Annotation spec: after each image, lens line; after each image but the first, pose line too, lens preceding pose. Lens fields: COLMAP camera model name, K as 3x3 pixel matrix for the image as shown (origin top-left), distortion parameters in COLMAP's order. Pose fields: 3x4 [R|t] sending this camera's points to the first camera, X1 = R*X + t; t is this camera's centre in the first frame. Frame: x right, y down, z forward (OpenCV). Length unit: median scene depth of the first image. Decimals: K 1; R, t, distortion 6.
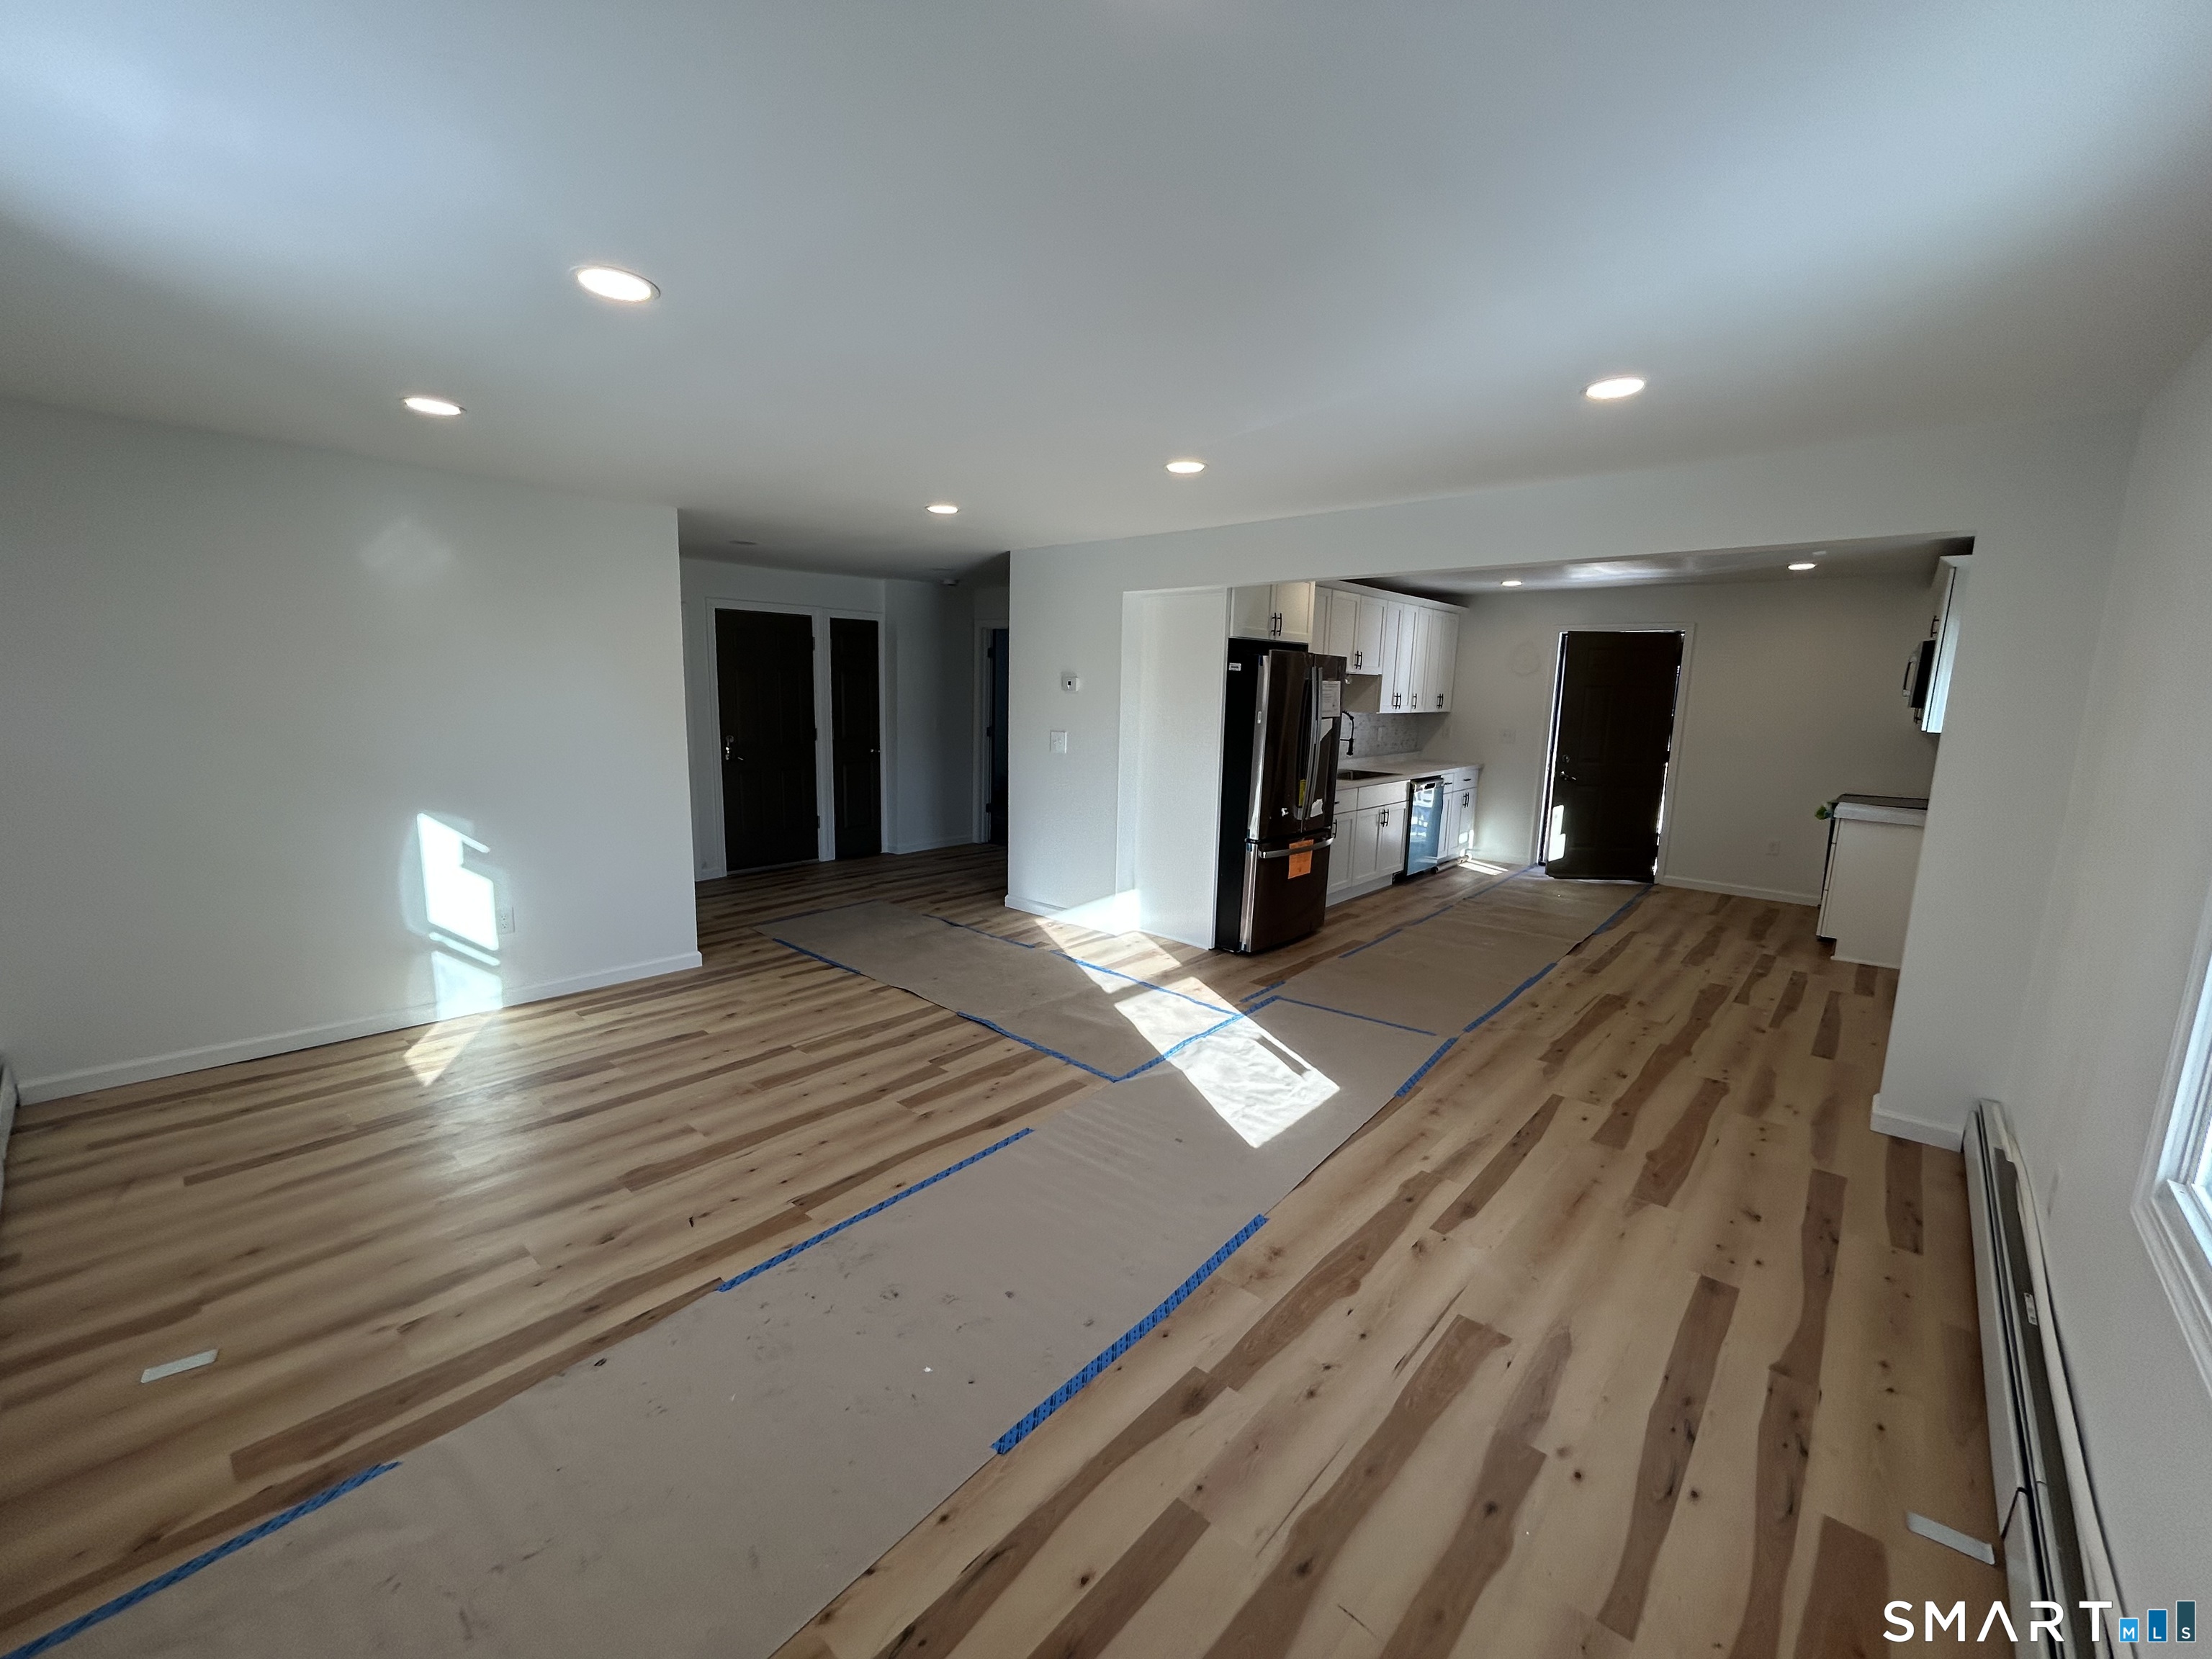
lens RADIAL K [[898.7, 0, 1103.7], [0, 898.7, 831.5], [0, 0, 1]] dist [-0.002839, 0.000515]
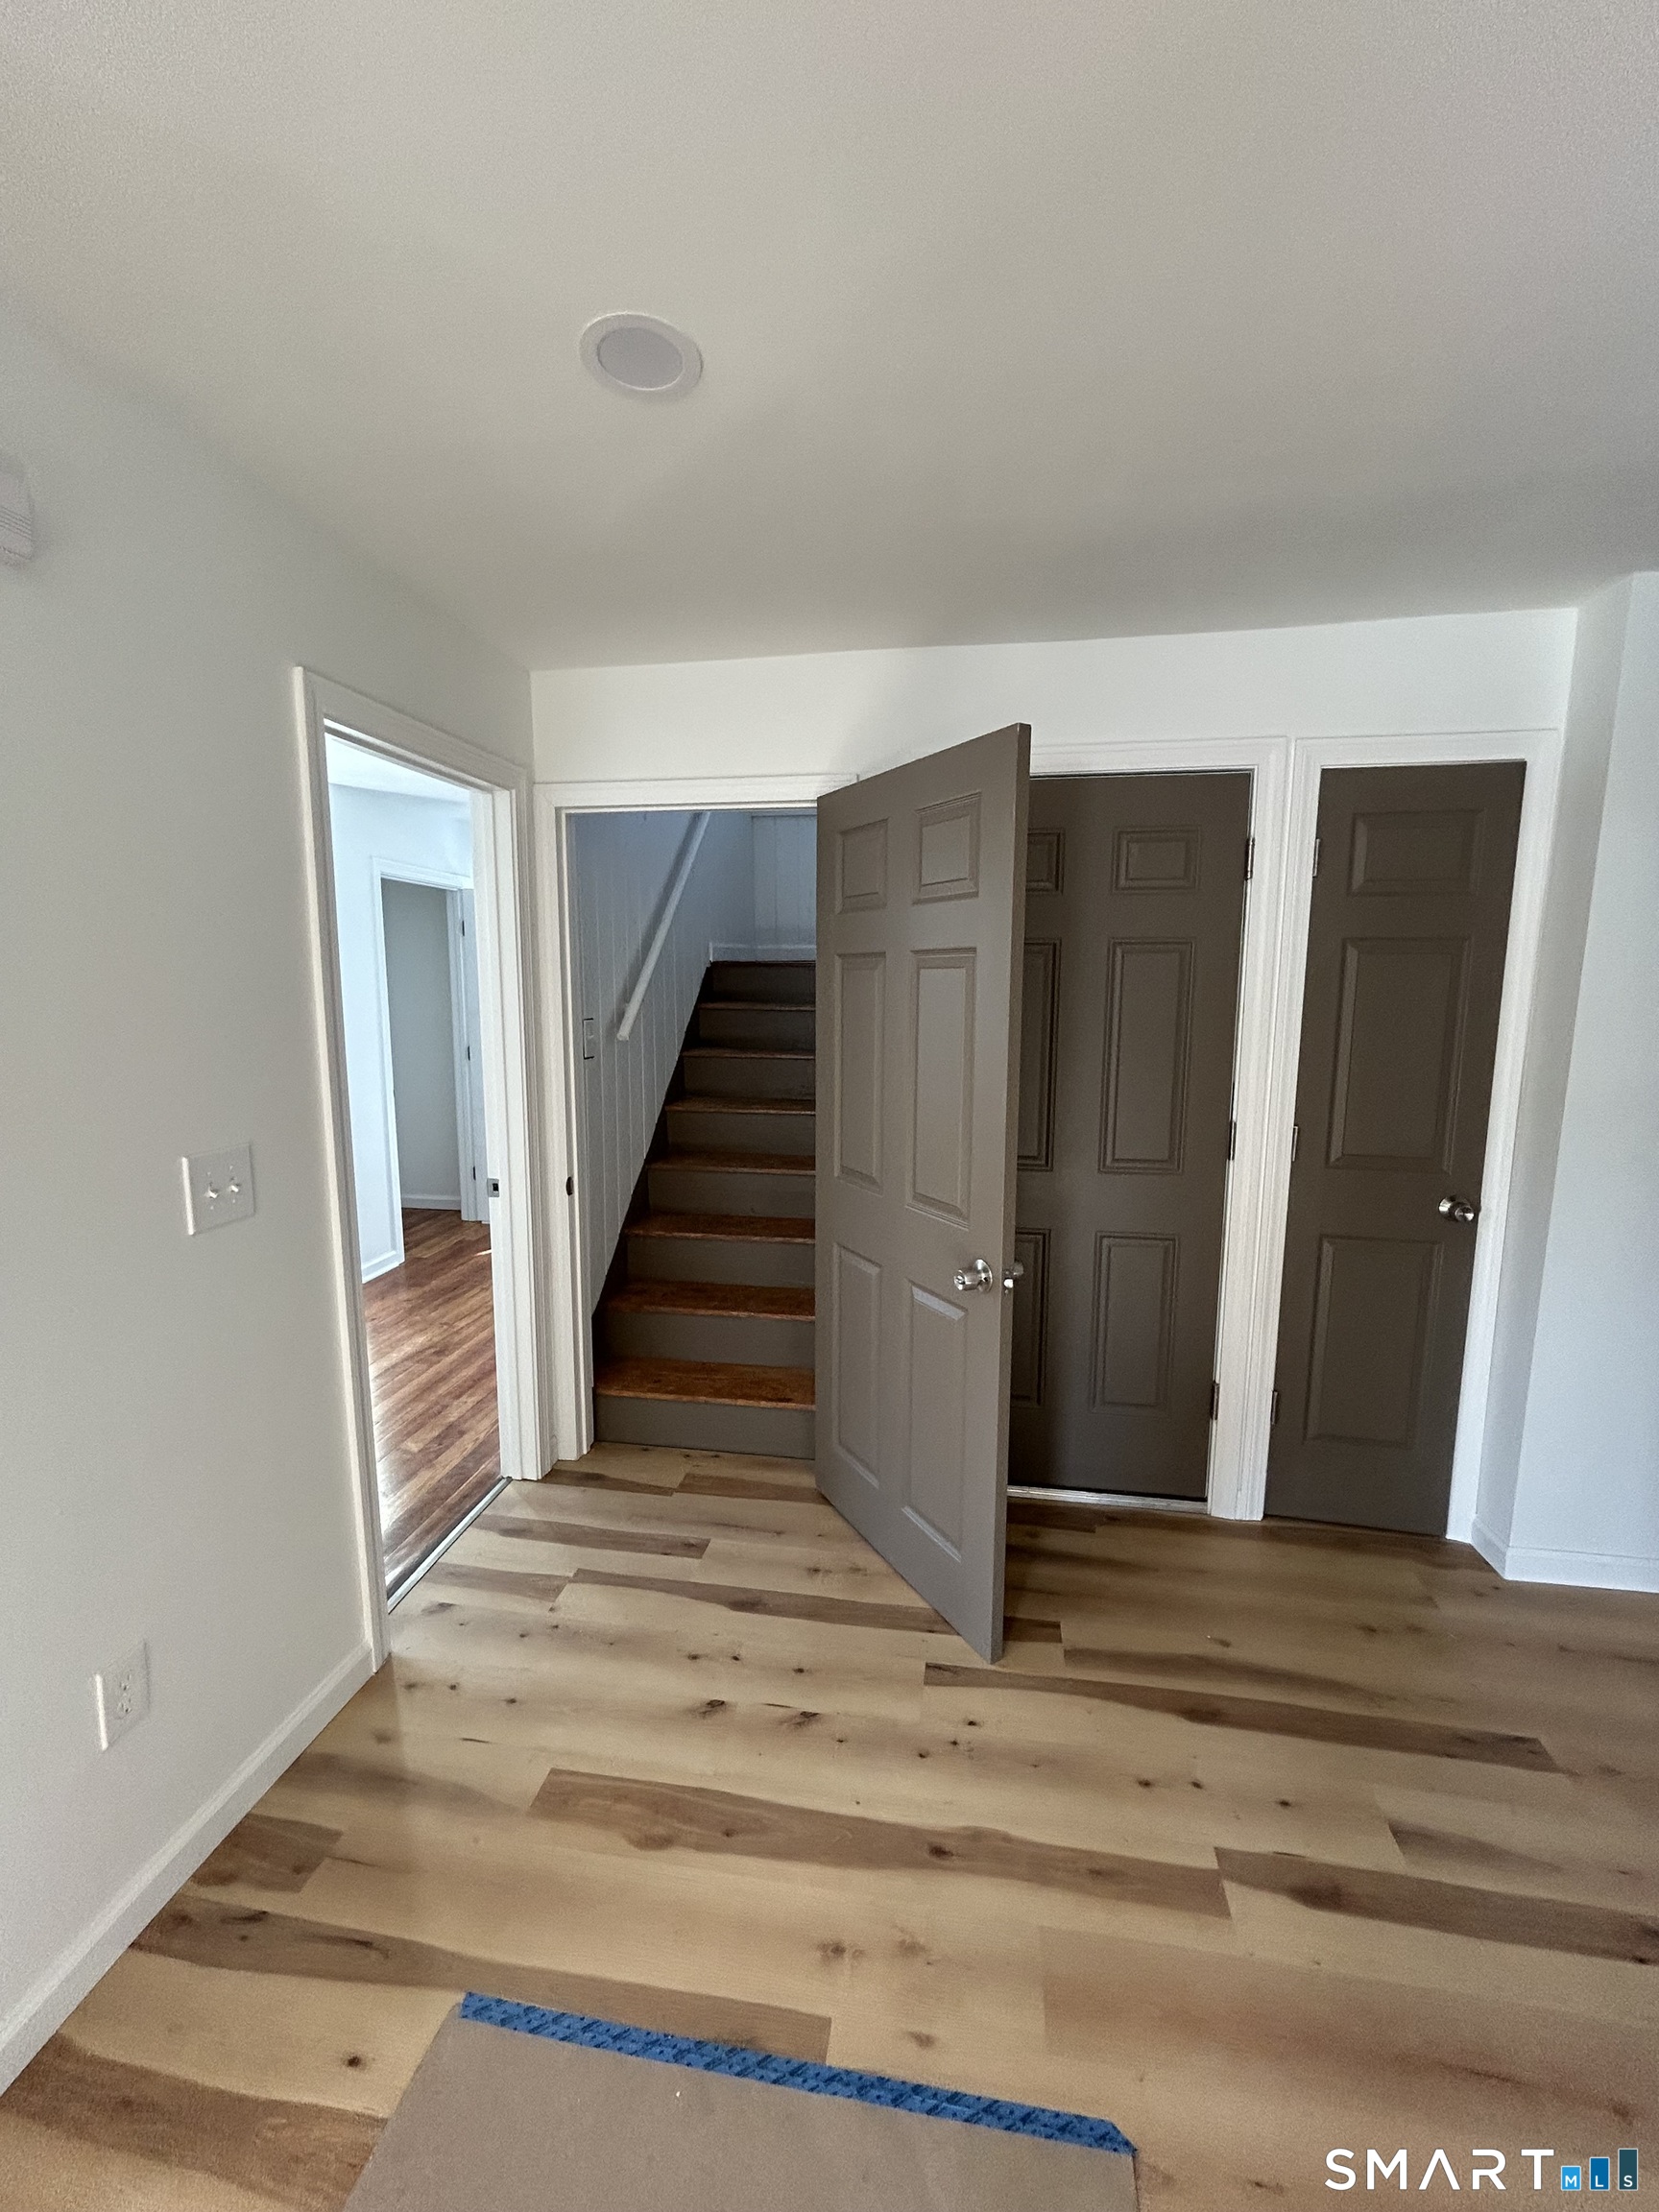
lens RADIAL K [[892.0, 0, 829.5], [0, 892.0, 1106.0], [0, 0, 1]] dist [0.001765, 0.000202]
pose [[0.531067, 0.090170, -0.842518, -0.184756], [-0.132941, 0.990874, 0.022250, -0.159057], [0.836836, 0.100189, 0.538208, 1.023370]]
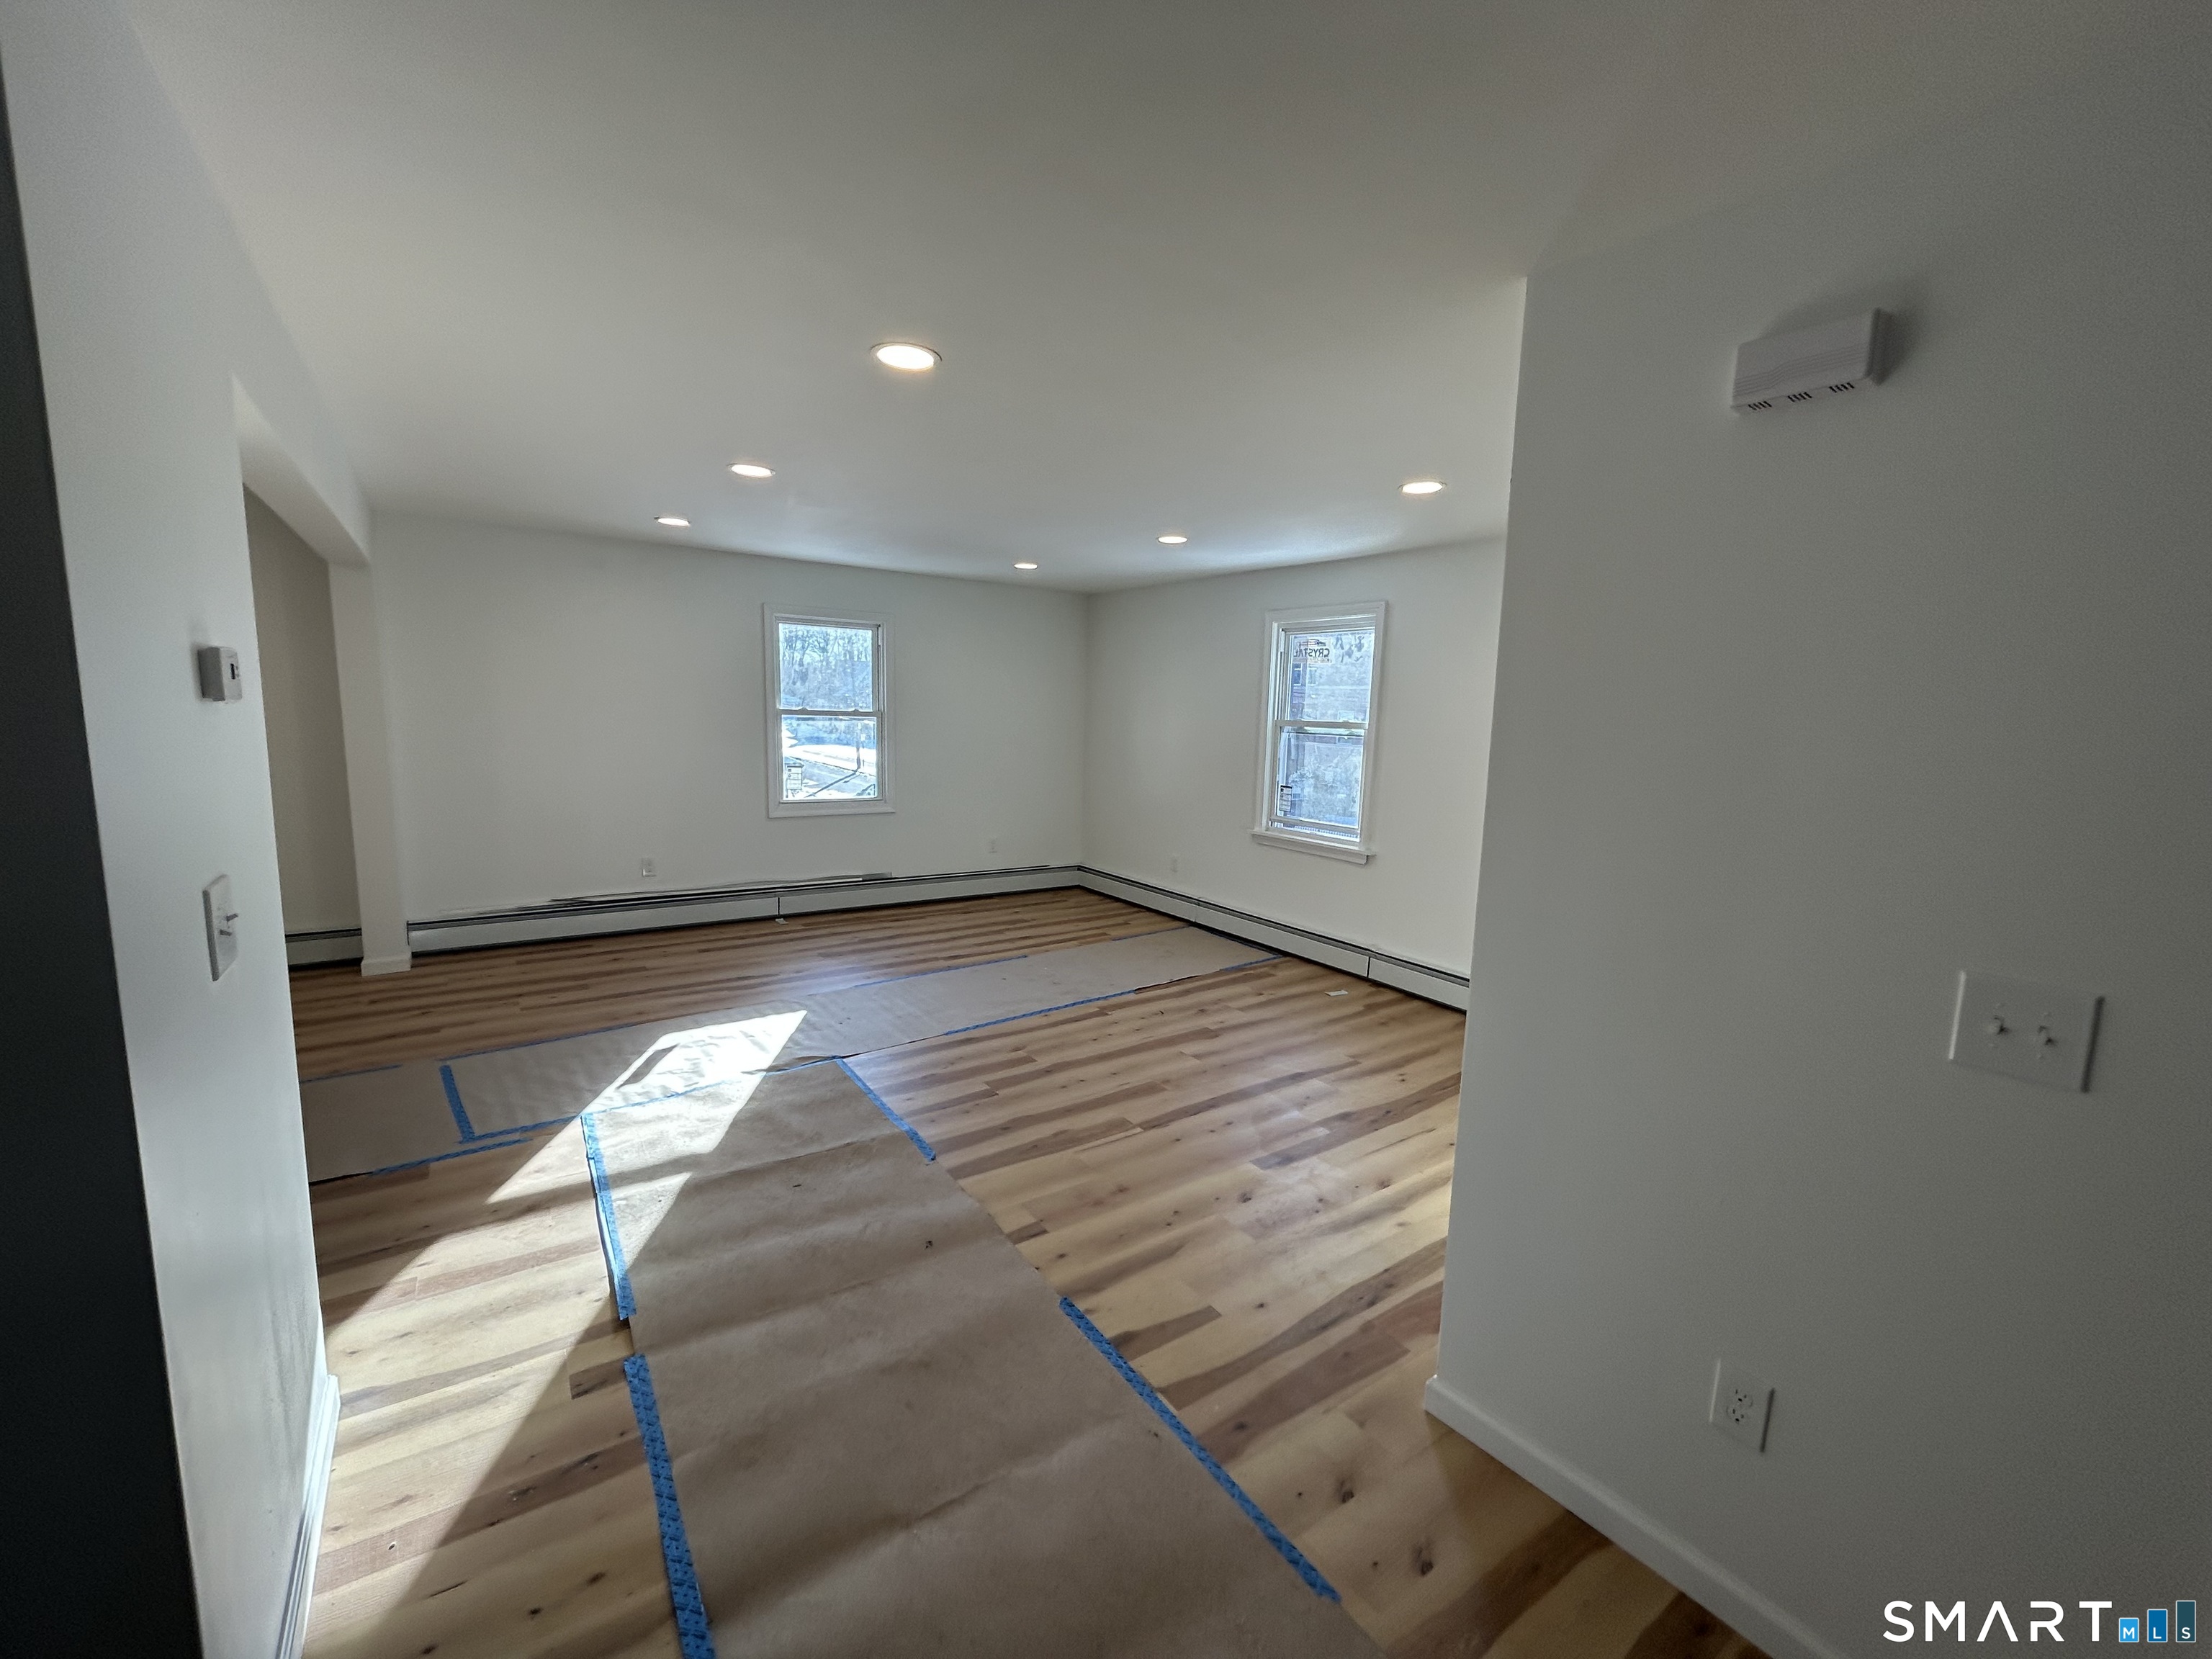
lens RADIAL K [[898.7, 0, 1103.7], [0, 898.7, 831.5], [0, 0, 1]] dist [-0.002839, 0.000515]
pose [[-0.971234, -0.085339, 0.222309, -0.355611], [-0.014976, 0.953619, 0.300645, -0.218425], [-0.237654, 0.288667, -0.927465, 1.283914]]
